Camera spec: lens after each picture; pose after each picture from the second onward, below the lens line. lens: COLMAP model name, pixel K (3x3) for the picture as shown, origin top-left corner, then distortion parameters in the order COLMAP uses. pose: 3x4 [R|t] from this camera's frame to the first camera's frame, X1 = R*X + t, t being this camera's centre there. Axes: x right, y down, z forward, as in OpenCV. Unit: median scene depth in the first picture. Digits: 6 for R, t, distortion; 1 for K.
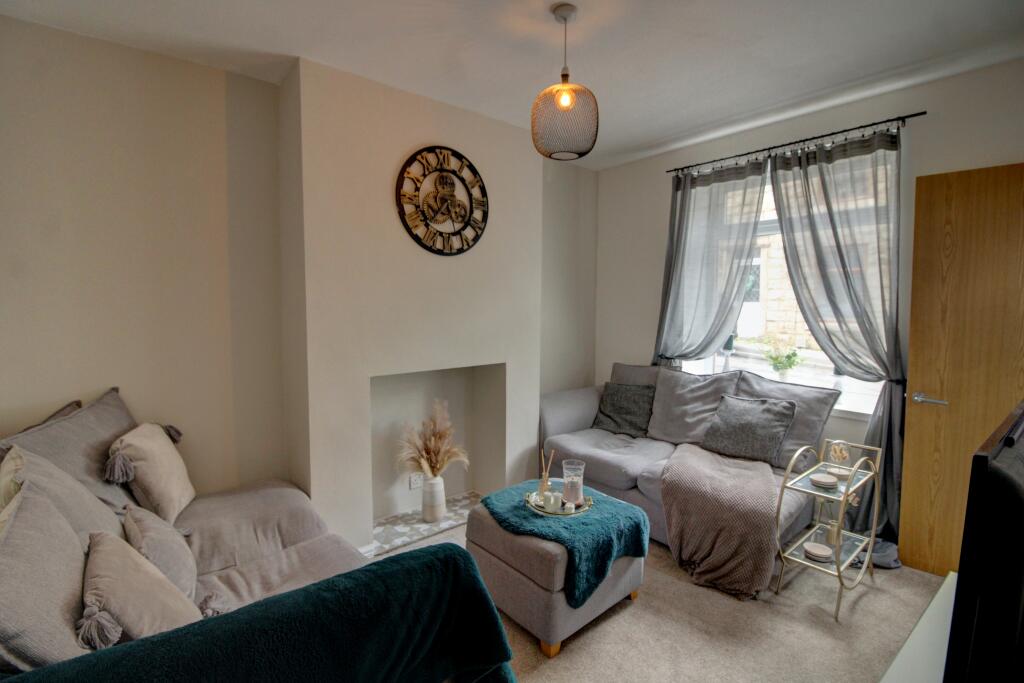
lens RADIAL K [[476.4, 0, 514.7], [0, 476.4, 332.3], [0, 0, 1]] dist [0.000777, -0.014021]
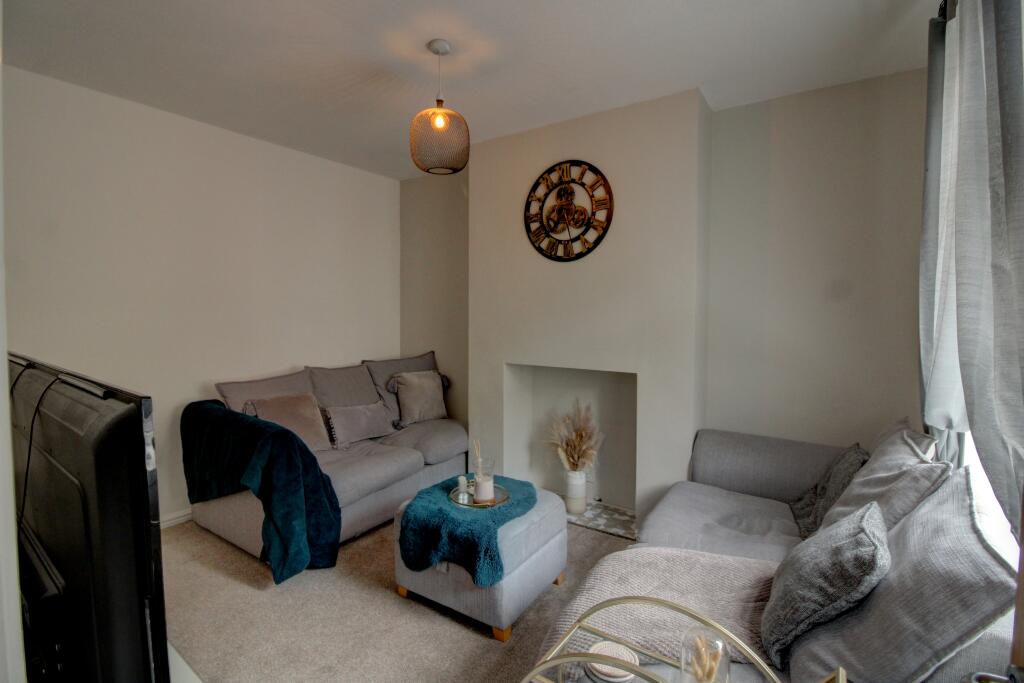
lens RADIAL K [[476.4, 0, 514.7], [0, 476.4, 332.3], [0, 0, 1]] dist [0.000777, -0.014021]
pose [[0.272977, 0.039929, -0.961192, 0.863475], [-0.069921, 0.997319, 0.021572, -0.017569], [0.959476, 0.061319, 0.275037, 0.609676]]
